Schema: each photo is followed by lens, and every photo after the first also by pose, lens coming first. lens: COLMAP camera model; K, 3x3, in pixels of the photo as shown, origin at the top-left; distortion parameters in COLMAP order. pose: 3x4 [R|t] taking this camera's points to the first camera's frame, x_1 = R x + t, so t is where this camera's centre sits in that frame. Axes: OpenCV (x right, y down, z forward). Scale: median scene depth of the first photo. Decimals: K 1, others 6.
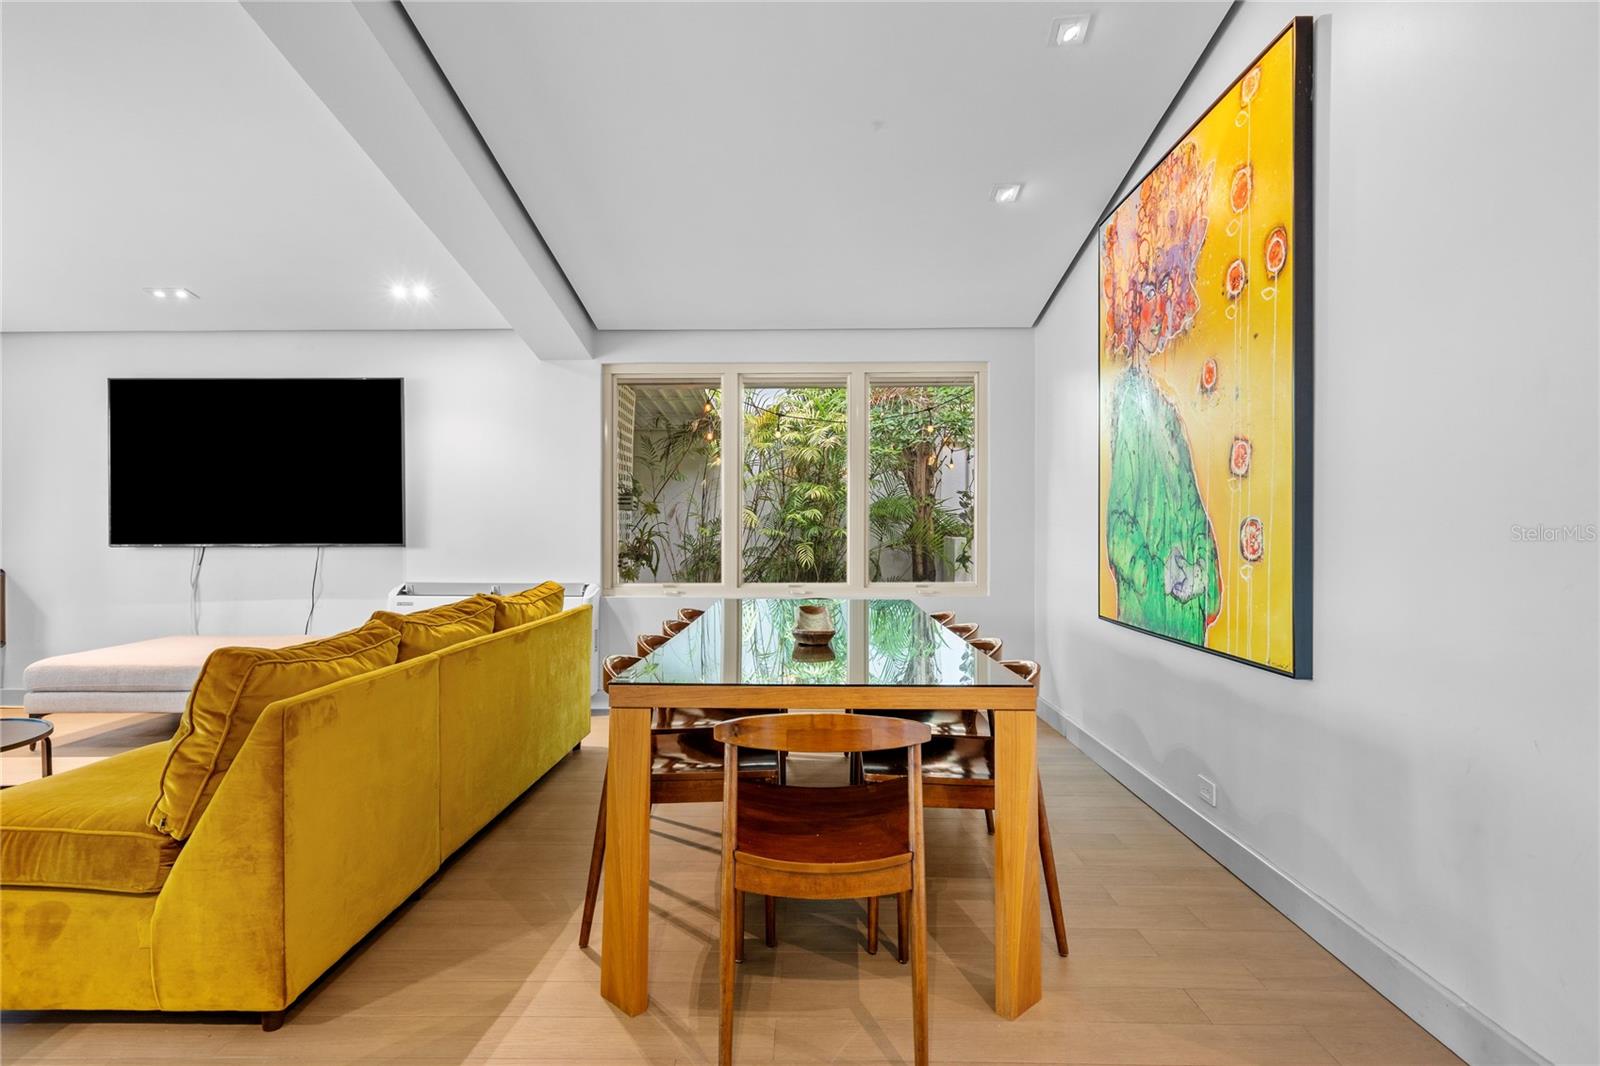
lens RADIAL K [[825.1, 0, 798.7], [0, 825.1, 522.8], [0, 0, 1]] dist [0.004397, 0.000316]
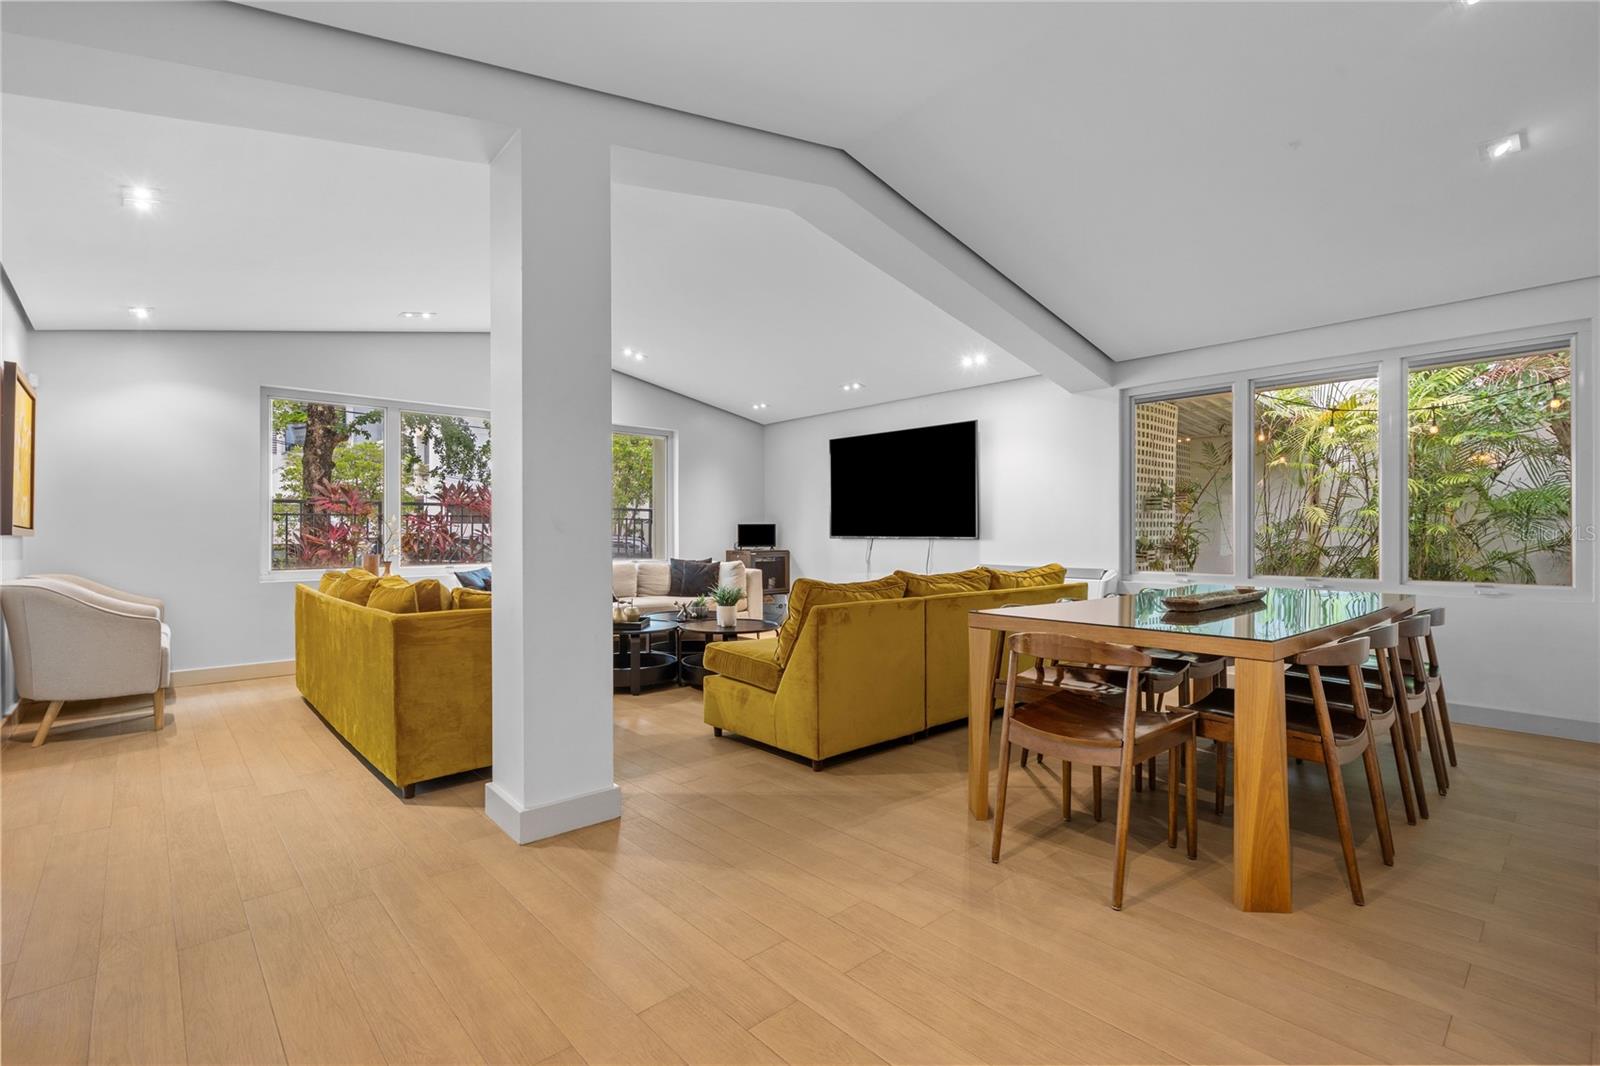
lens RADIAL K [[748.2, 0, 798.5], [0, 748.2, 525.0], [0, 0, 1]] dist [-0.000048, 0.000798]
pose [[0.676783, -0.009538, -0.736121, 0.563110], [0.004598, 0.999951, -0.008729, 0.032181], [0.736168, 0.002522, 0.676794, -0.209937]]
